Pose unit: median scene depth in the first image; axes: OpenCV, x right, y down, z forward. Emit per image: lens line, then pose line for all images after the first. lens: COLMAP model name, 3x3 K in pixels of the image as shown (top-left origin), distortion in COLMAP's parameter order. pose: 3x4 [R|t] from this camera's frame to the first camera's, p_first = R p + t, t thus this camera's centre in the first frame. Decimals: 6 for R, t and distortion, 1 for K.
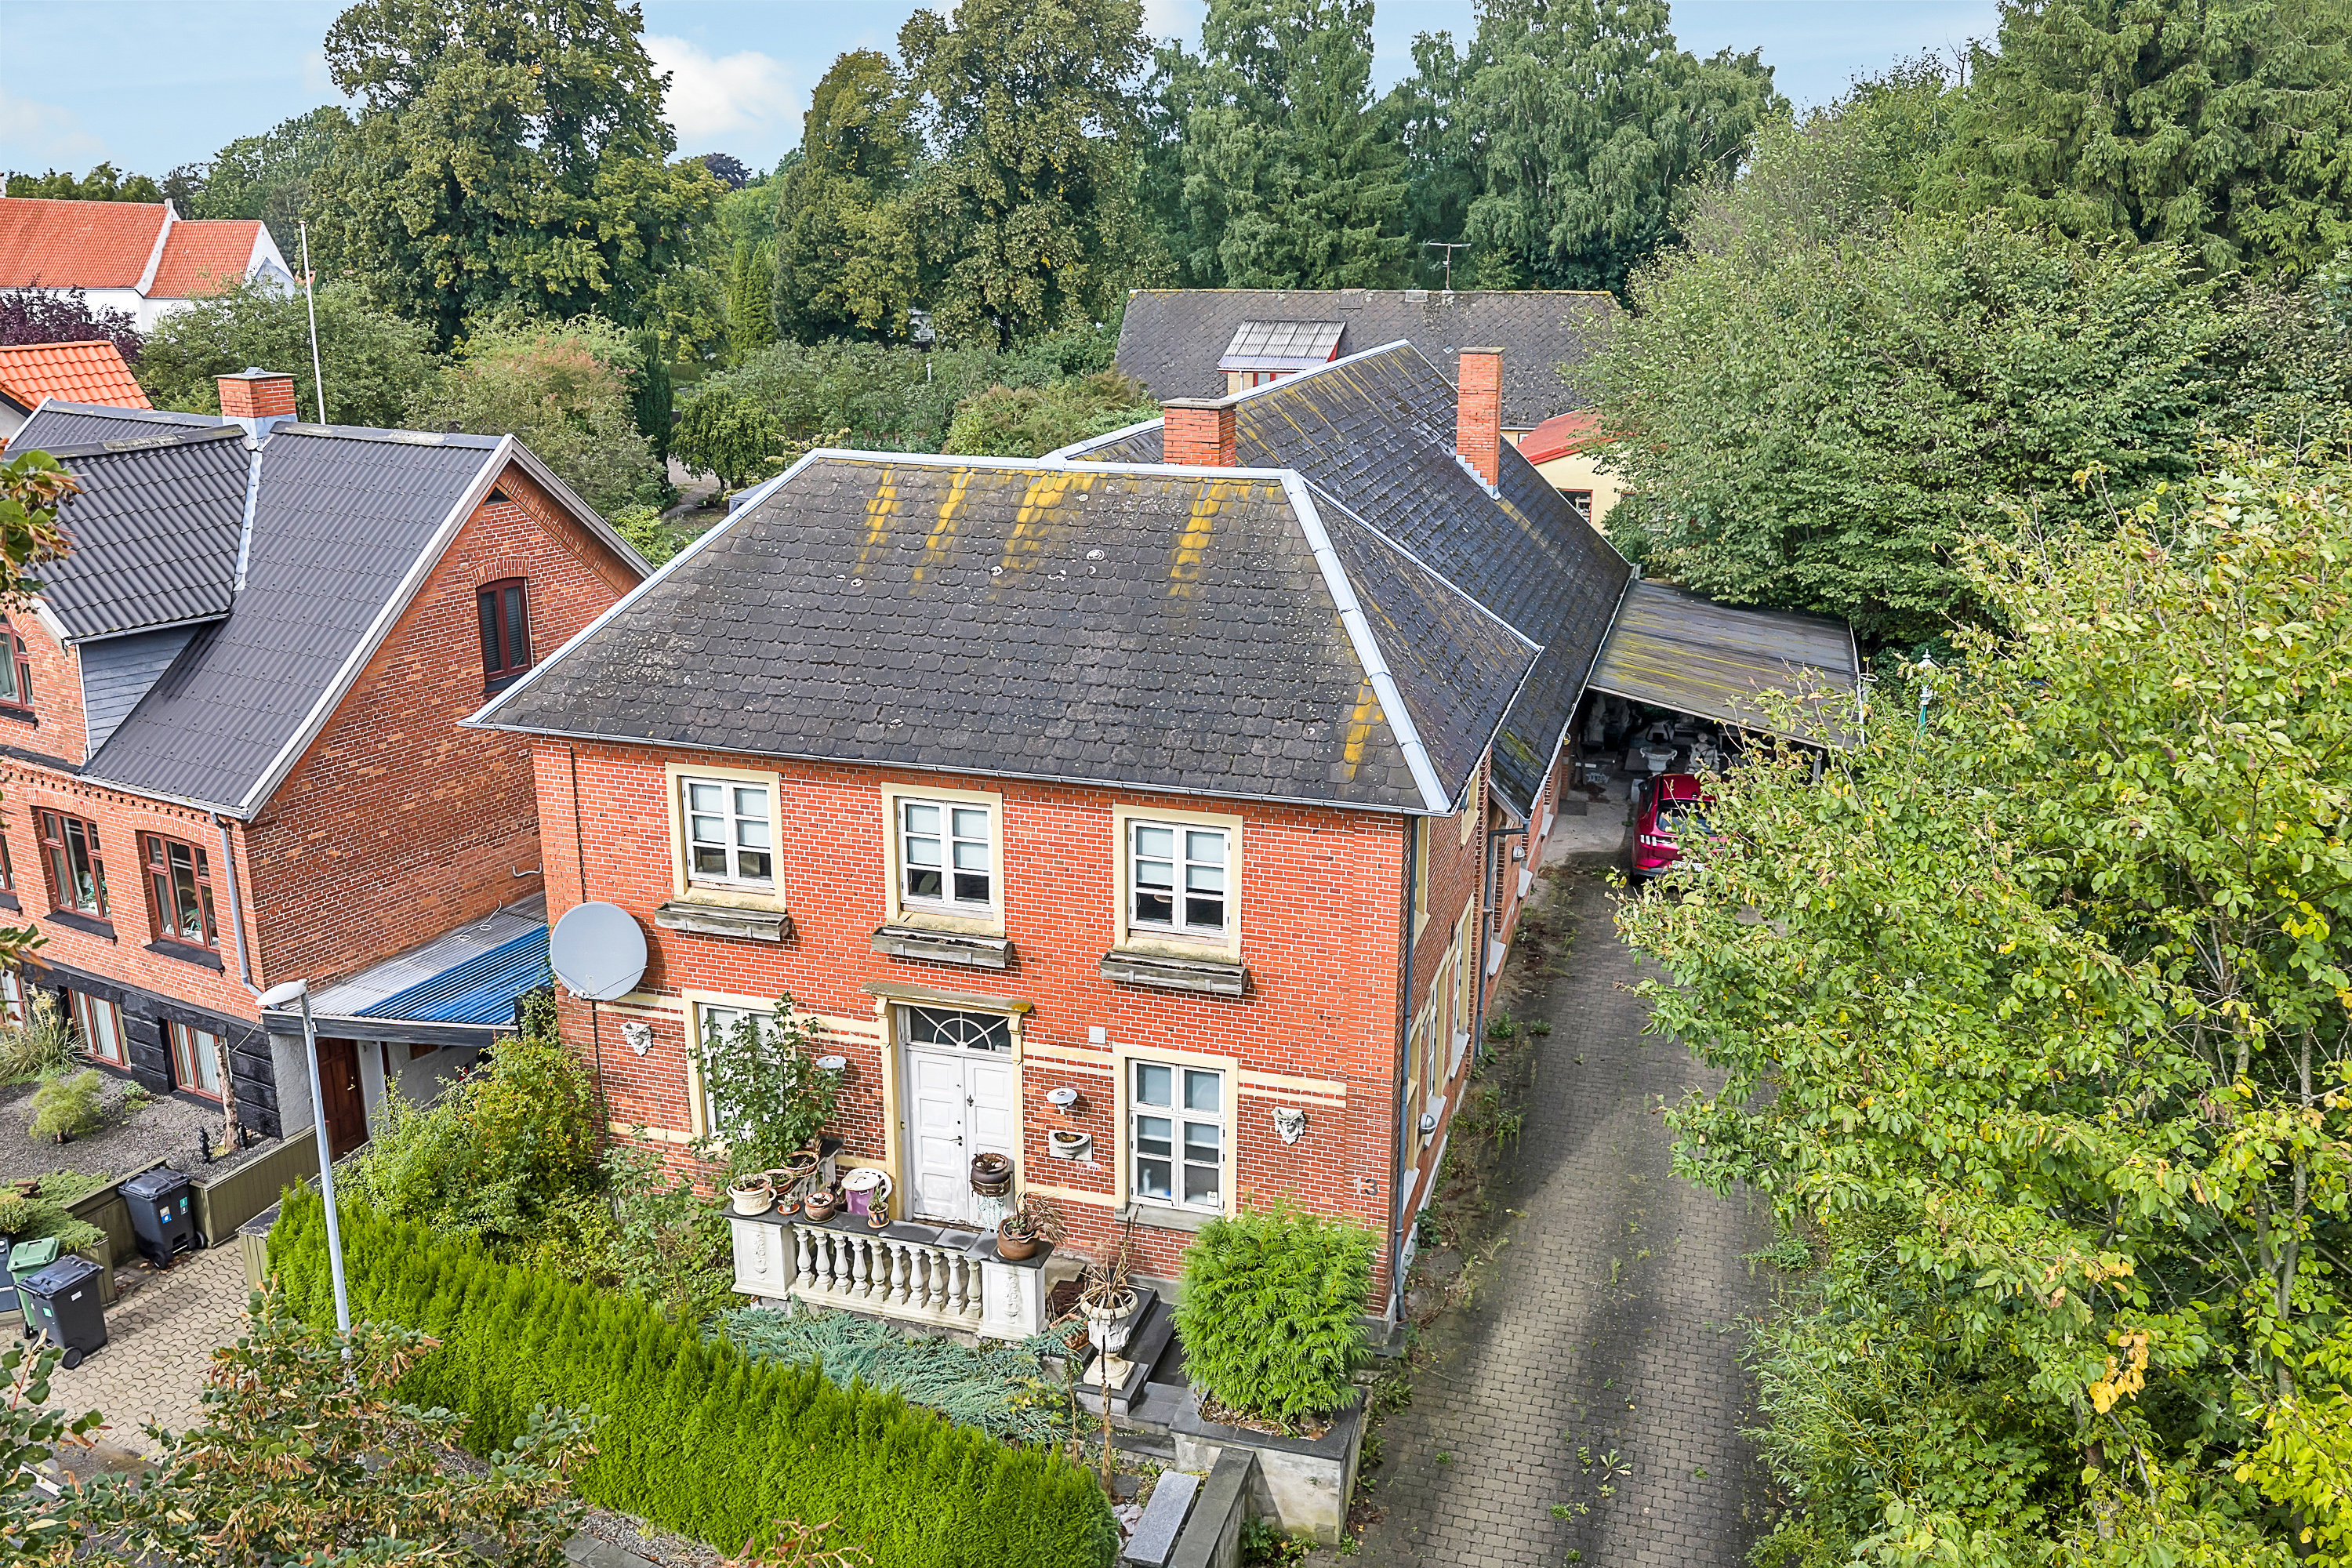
lens RADIAL K [[1936.4, 0, 1176.0], [0, 1936.4, 784.0], [0, 0, 1]] dist [0.024746, -0.005816]
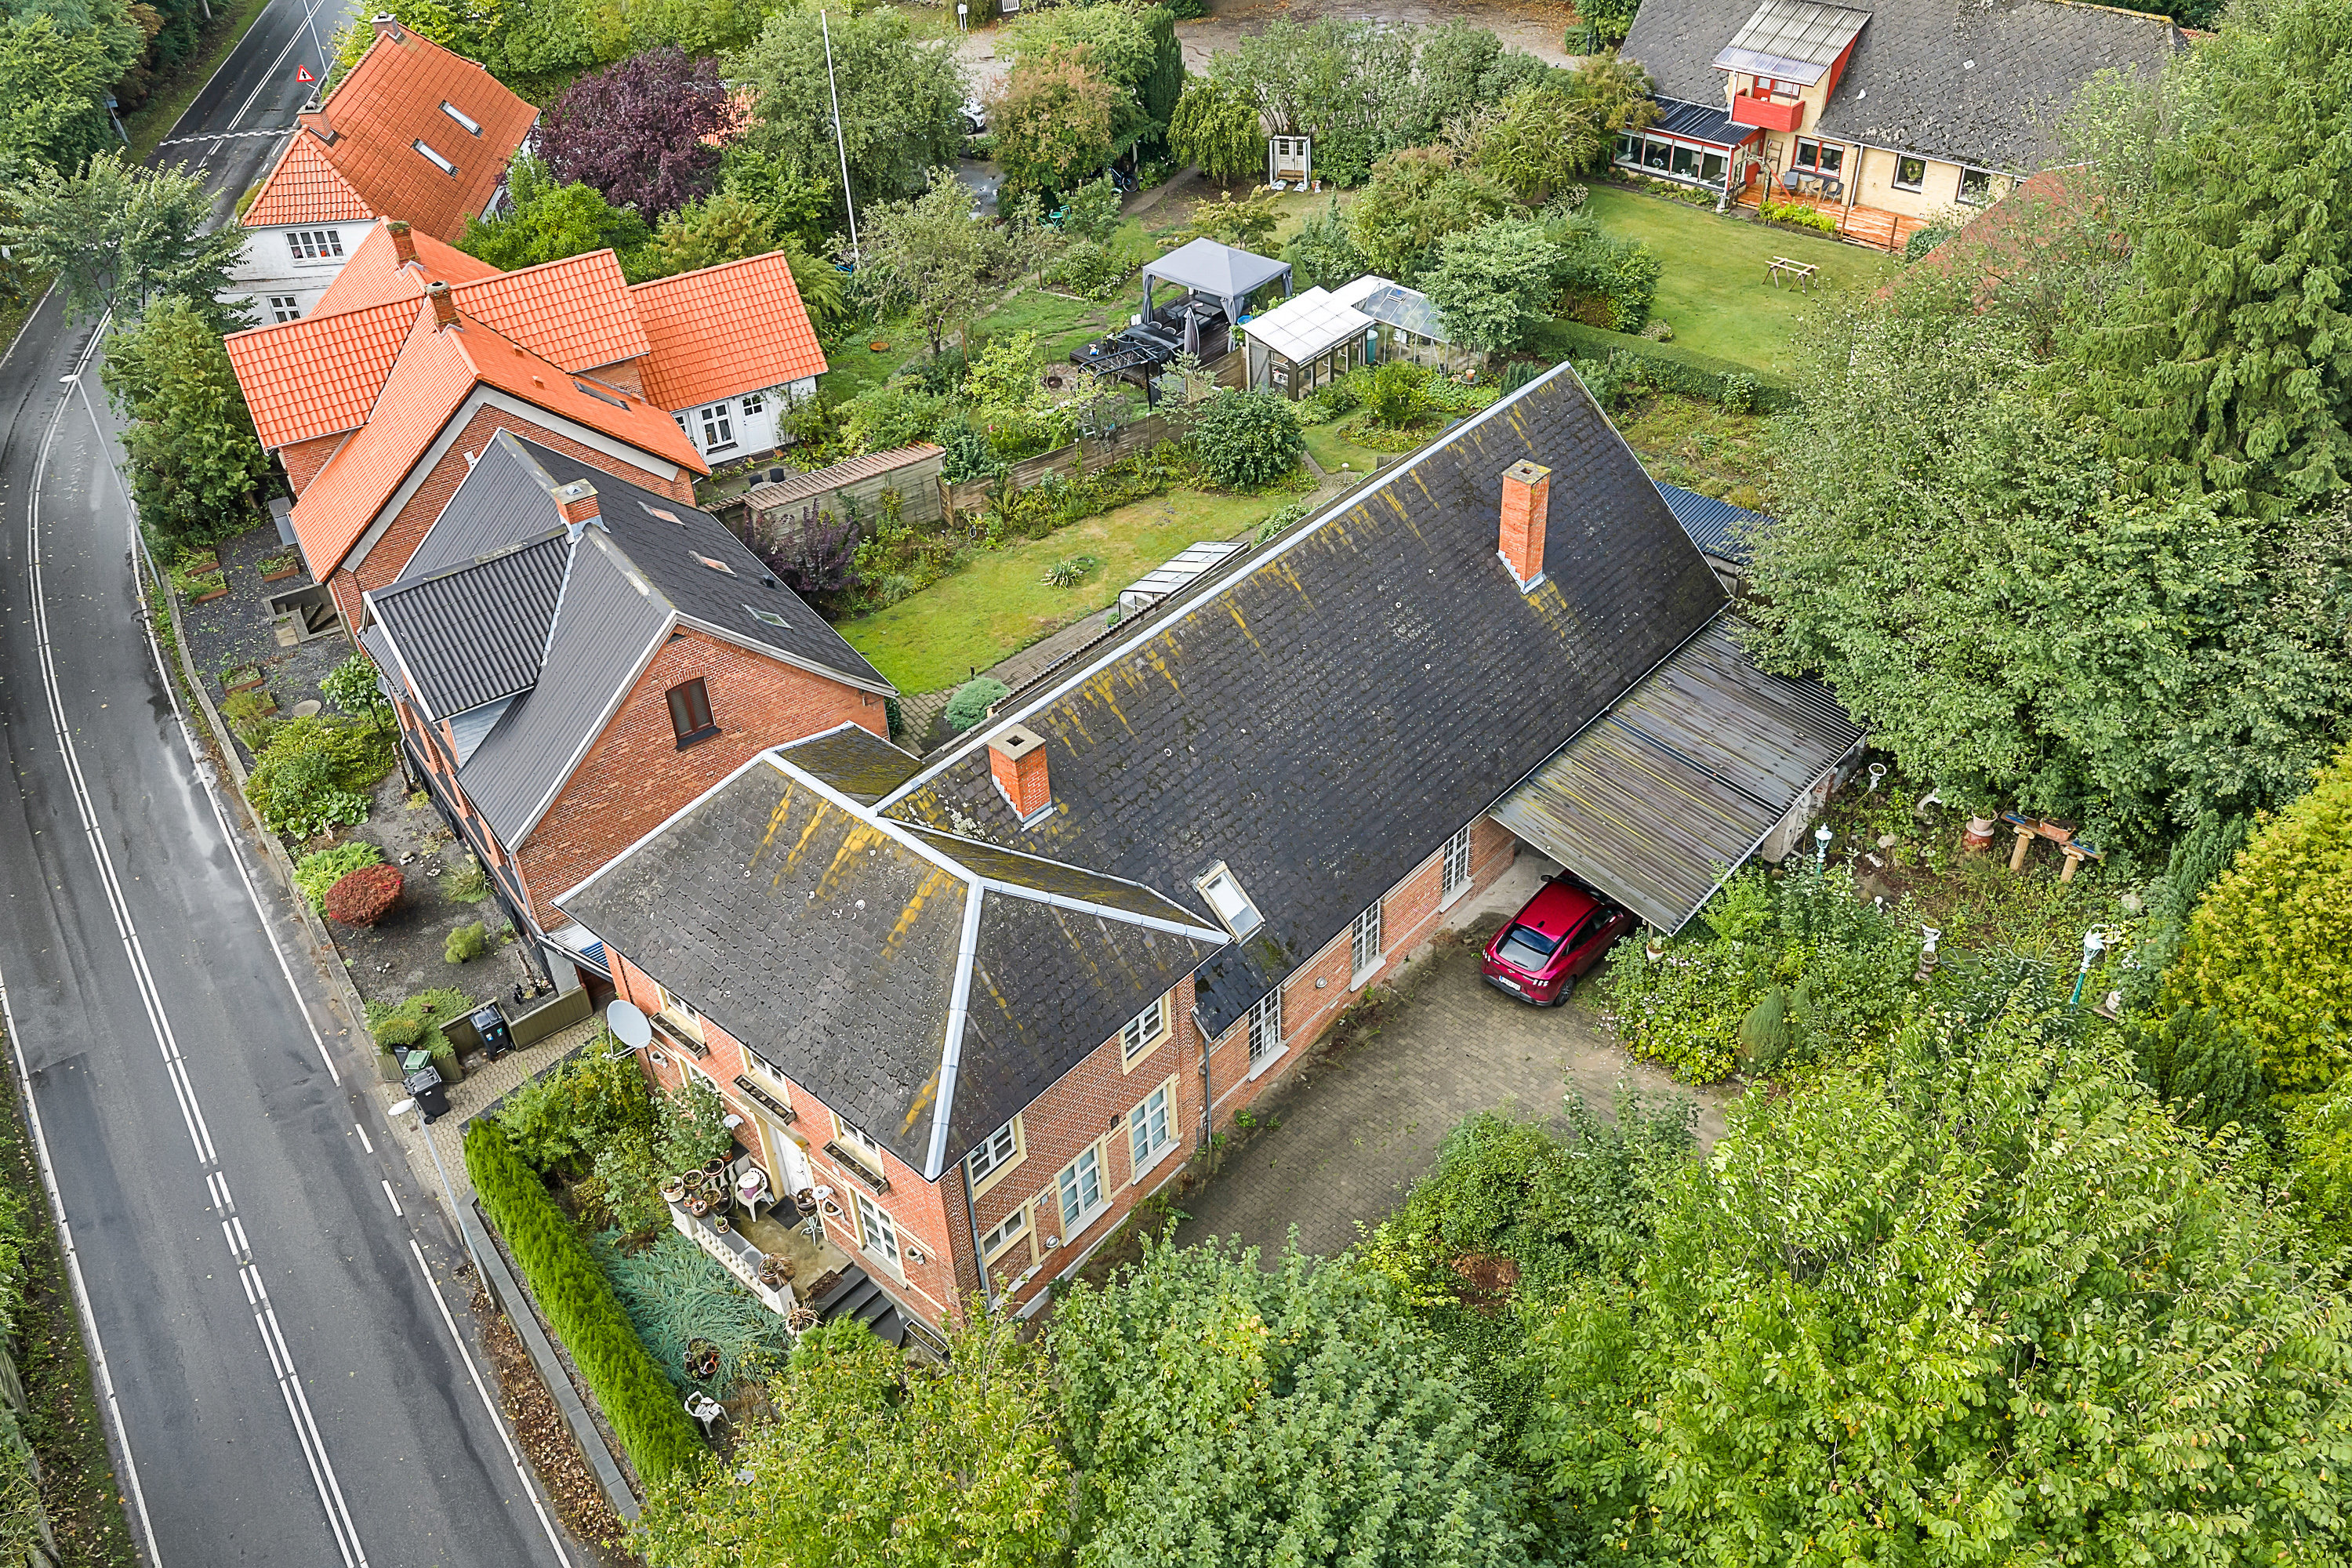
lens RADIAL K [[1936.4, 0, 1176.0], [0, 1936.4, 784.0], [0, 0, 1]] dist [0.024746, -0.005816]
pose [[0.908468, 0.223649, -0.353082, 0.612682], [-0.080112, 0.922301, 0.378077, -0.693193], [0.410205, -0.315185, 0.855798, -0.197176]]
